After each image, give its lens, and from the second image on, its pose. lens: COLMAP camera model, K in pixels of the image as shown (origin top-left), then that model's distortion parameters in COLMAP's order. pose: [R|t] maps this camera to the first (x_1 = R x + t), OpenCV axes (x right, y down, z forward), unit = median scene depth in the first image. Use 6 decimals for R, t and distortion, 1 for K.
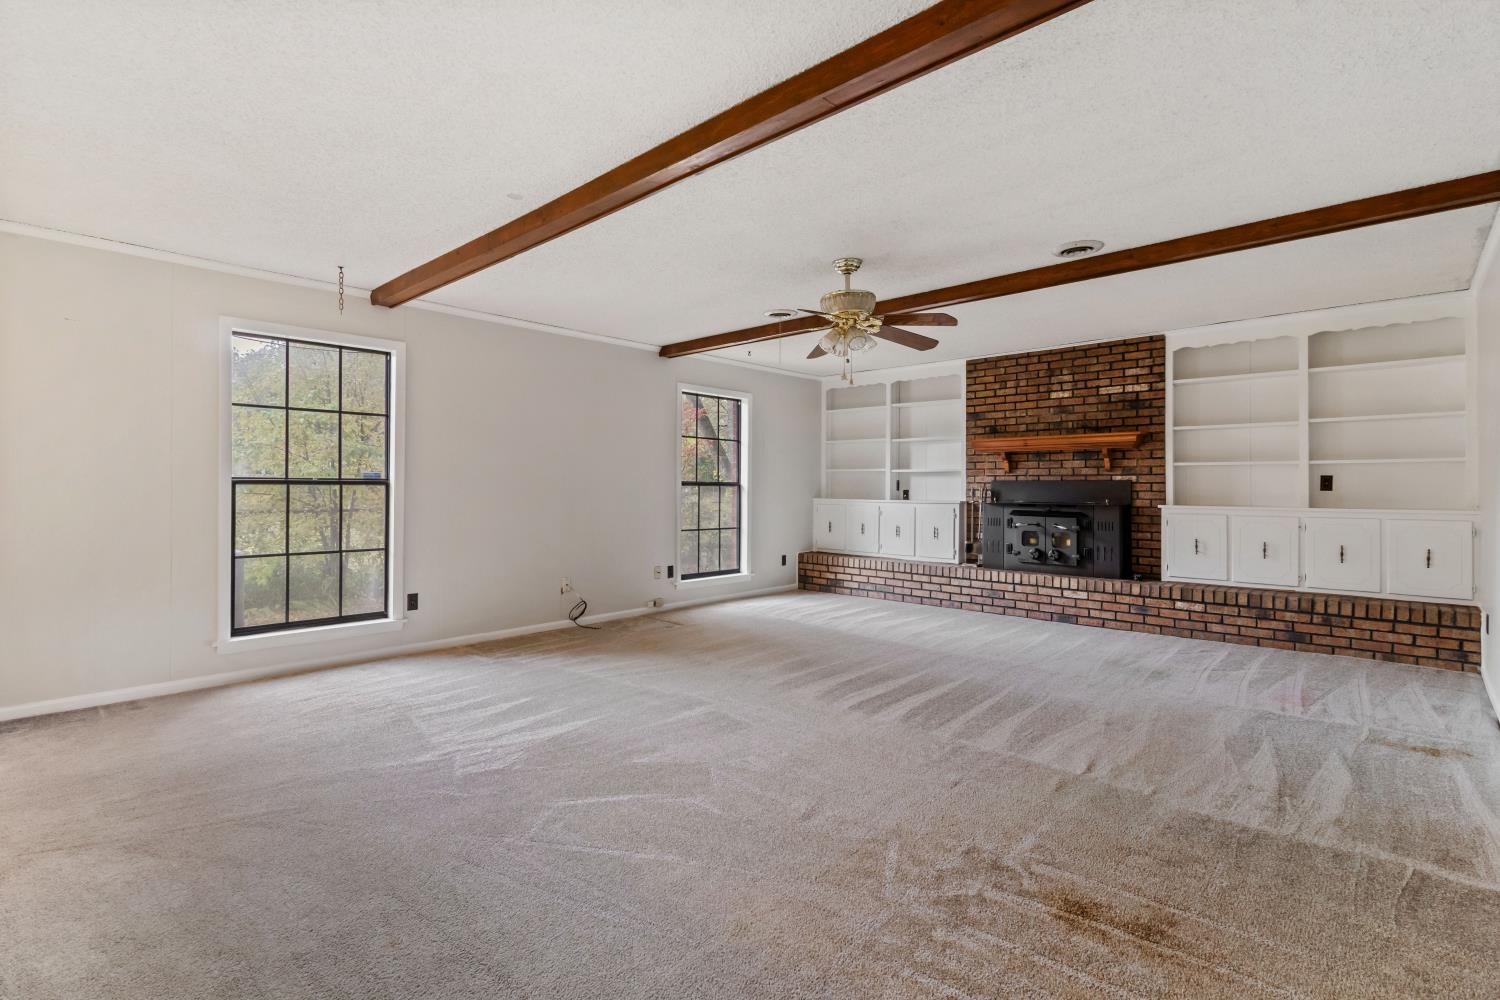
lens RADIAL K [[696.4, 0, 743.4], [0, 696.4, 482.0], [0, 0, 1]] dist [0.000447, -0.000093]
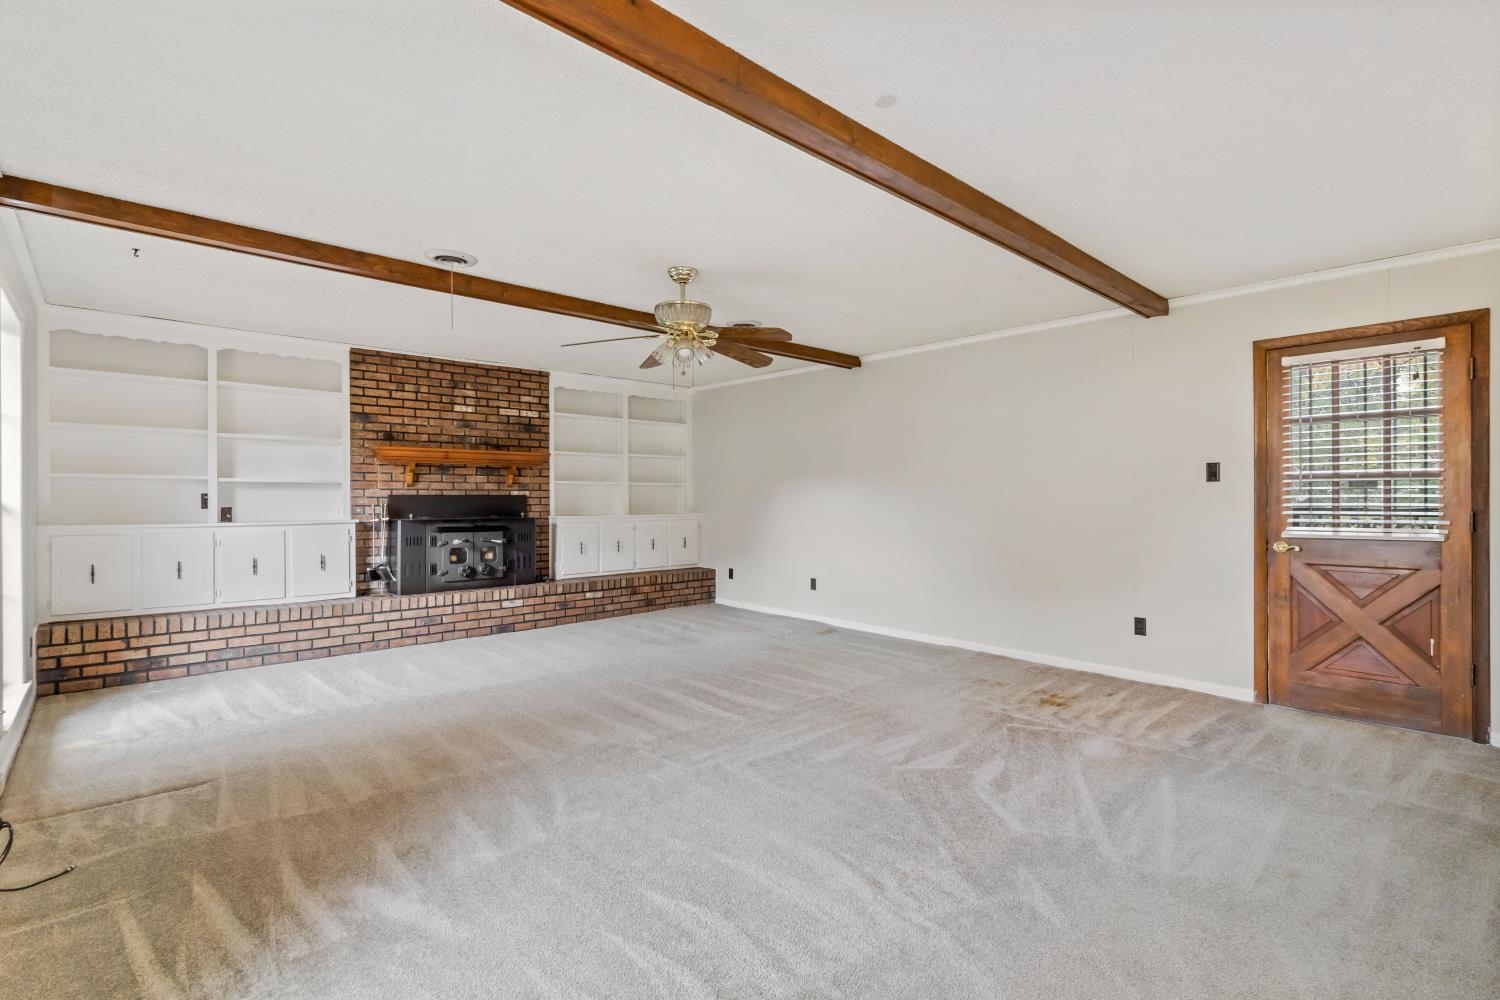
lens RADIAL K [[696.8, 0, 734.0], [0, 696.8, 499.4], [0, 0, 1]] dist [0.001515, 0.000185]
pose [[0.089156, 0.002074, 0.996016, -0.511642], [0.002249, 0.999995, -0.002284, 0.007284], [-0.996015, 0.002443, 0.089151, 0.542402]]
